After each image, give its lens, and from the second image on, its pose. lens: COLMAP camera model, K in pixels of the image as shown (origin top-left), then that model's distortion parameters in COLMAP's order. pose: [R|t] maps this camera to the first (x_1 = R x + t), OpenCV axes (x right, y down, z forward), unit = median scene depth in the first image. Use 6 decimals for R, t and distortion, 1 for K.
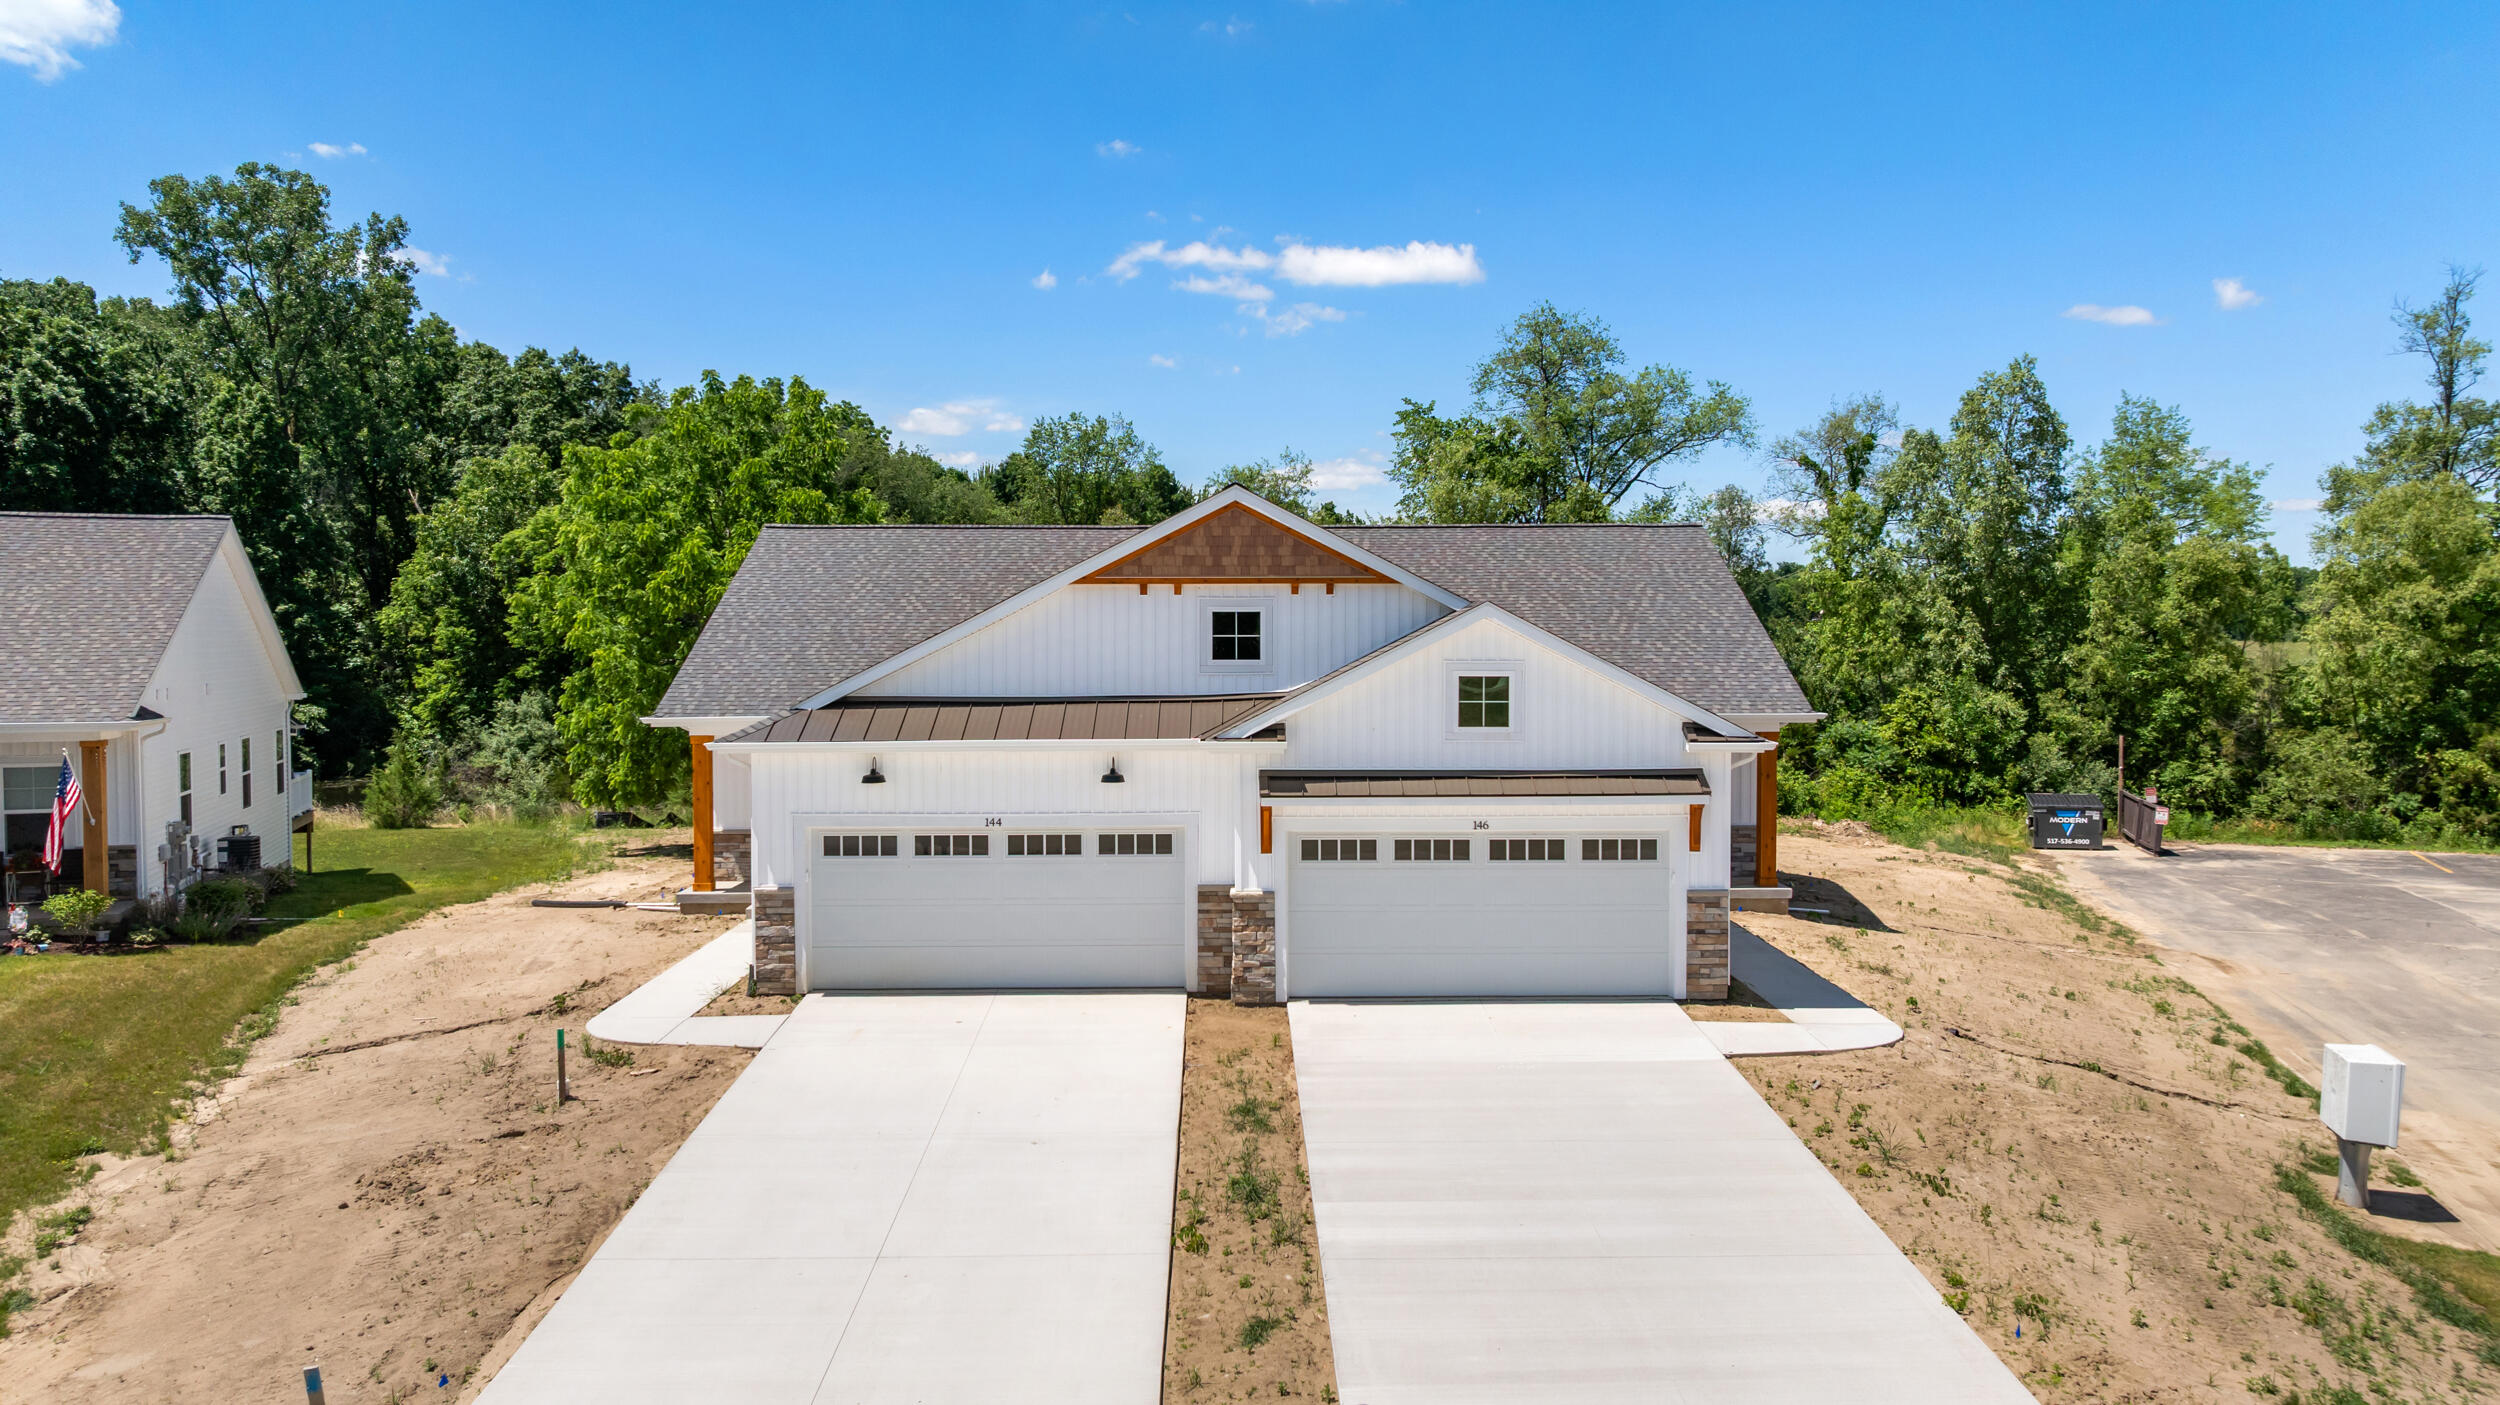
lens RADIAL K [[1763.3, 0, 1250.0], [0, 1763.3, 702.5], [0, 0, 1]] dist [0.002117, -0.023969]
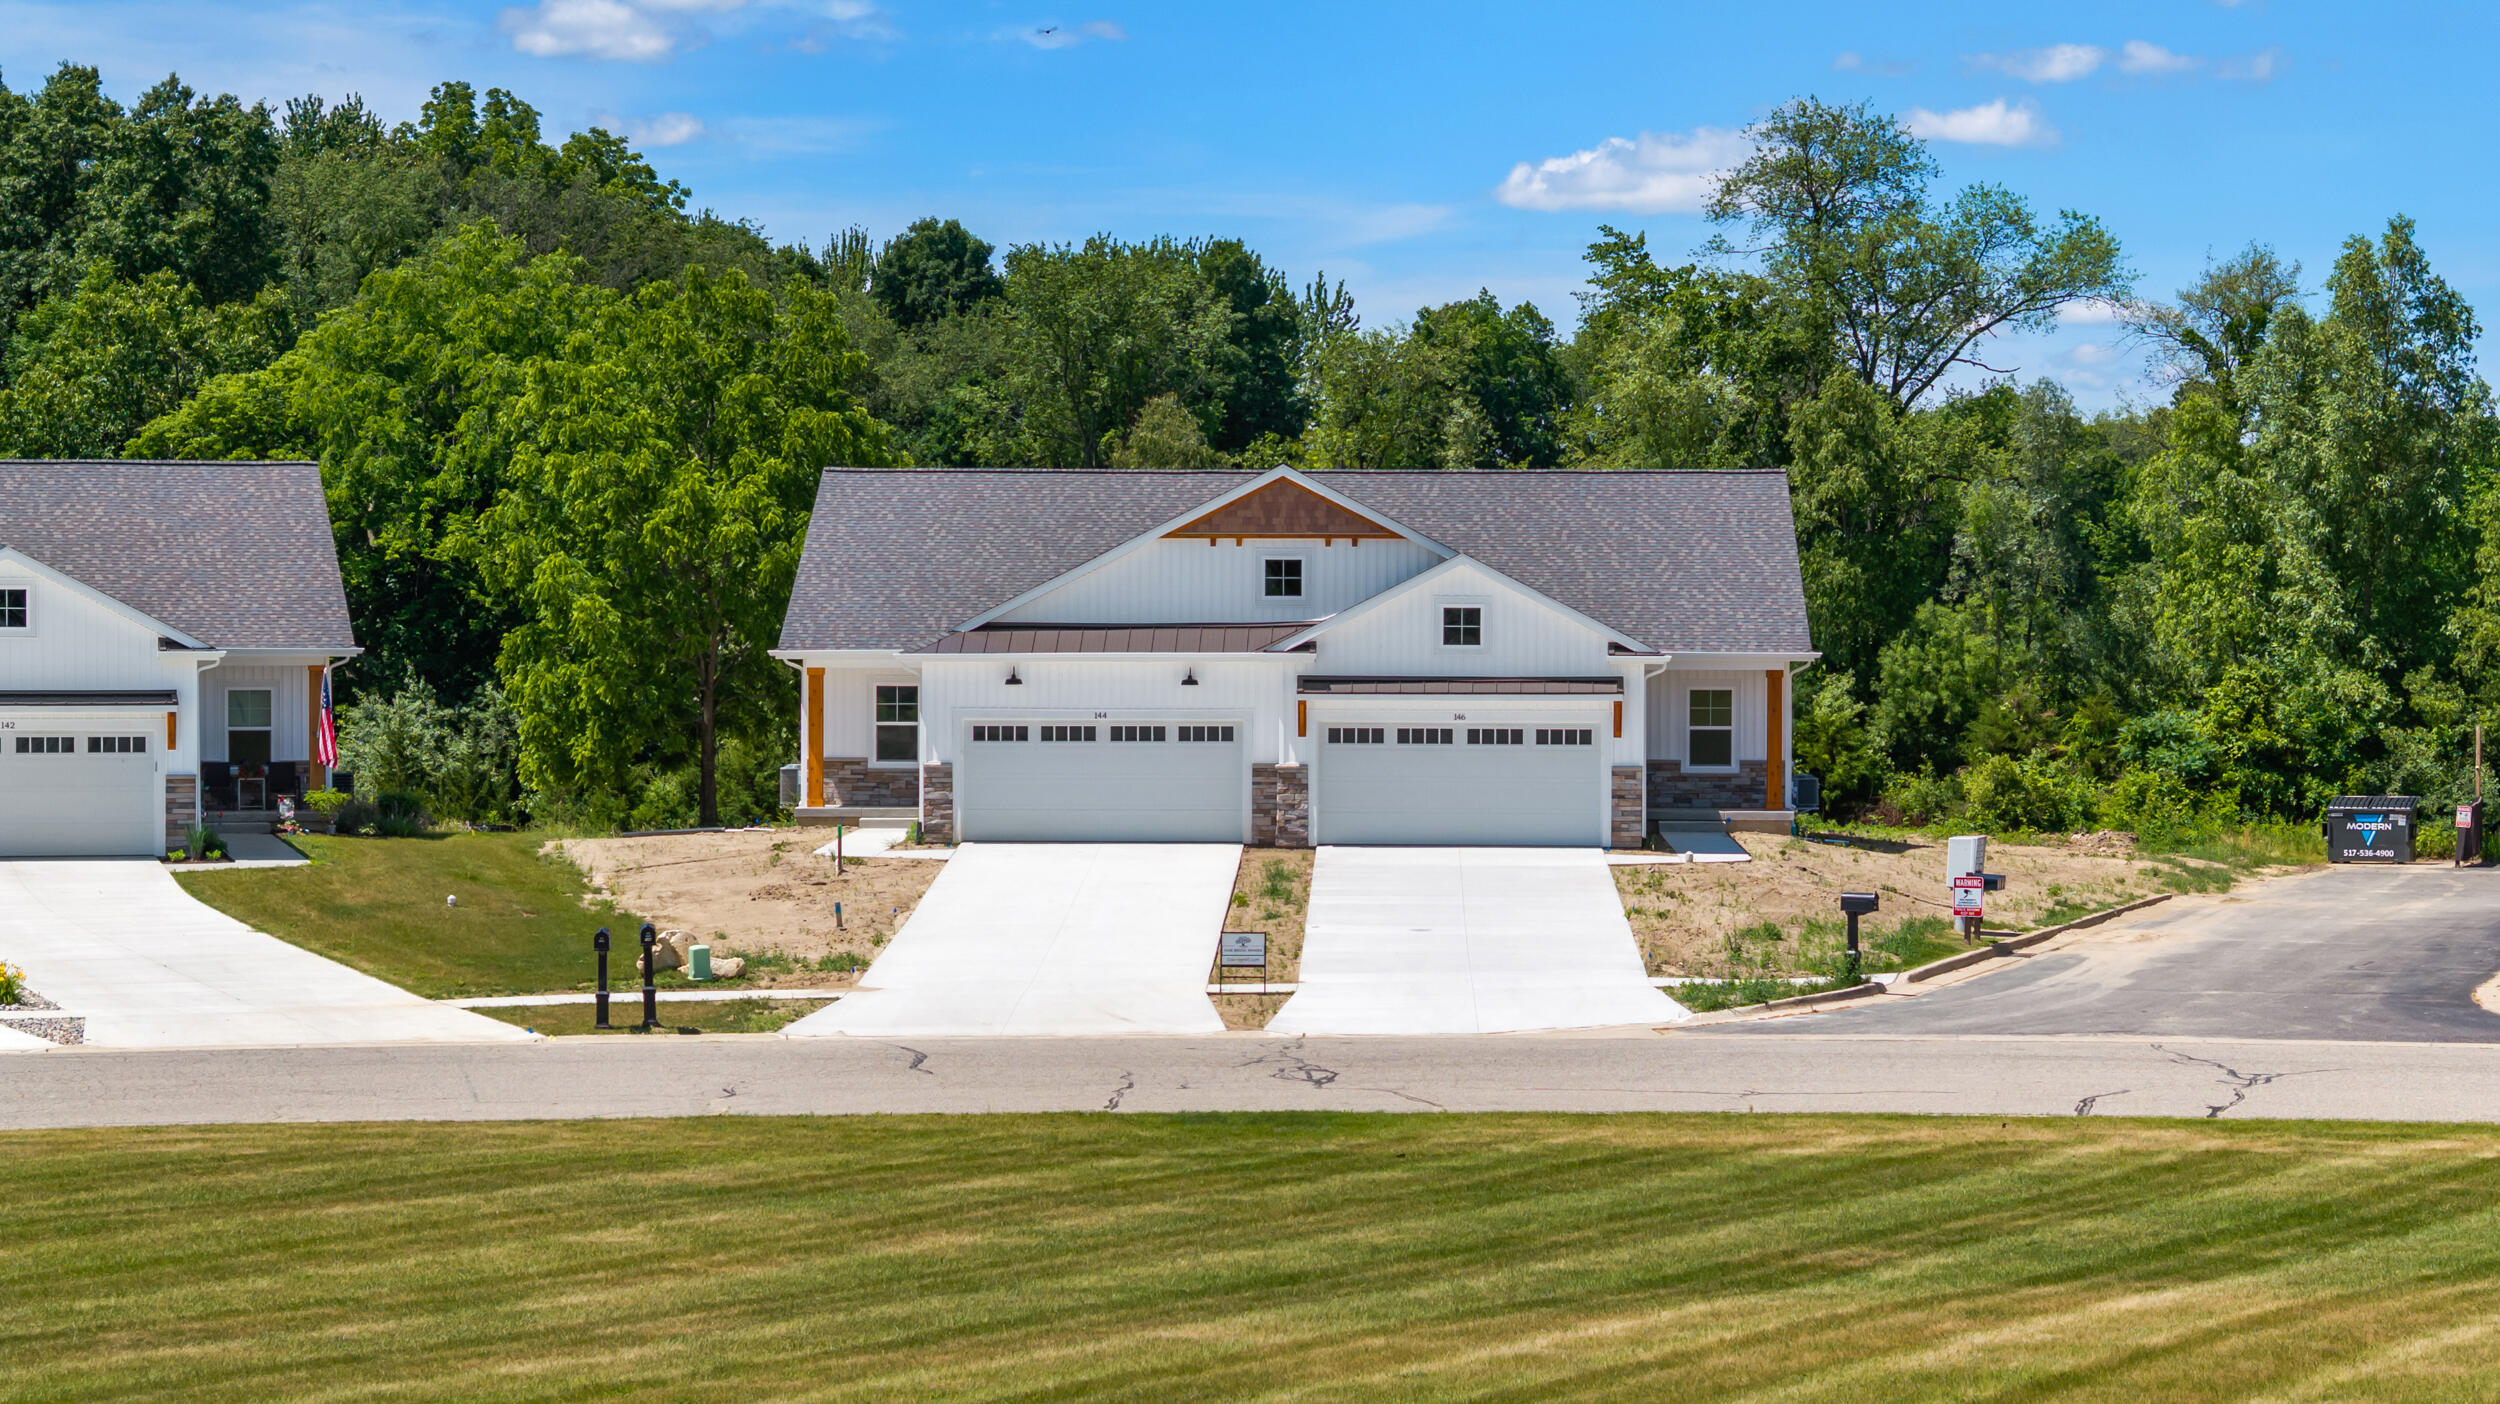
lens RADIAL K [[5107.5, 0, 1245.5], [0, 5107.5, 800.1], [0, 0, 1]] dist [-0.053237, -0.111509]
pose [[0.998844, 0.006645, -0.047616, 0.147843], [-0.006803, 0.999972, -0.003142, 0.141416], [0.047593, 0.003462, 0.998861, -2.831967]]
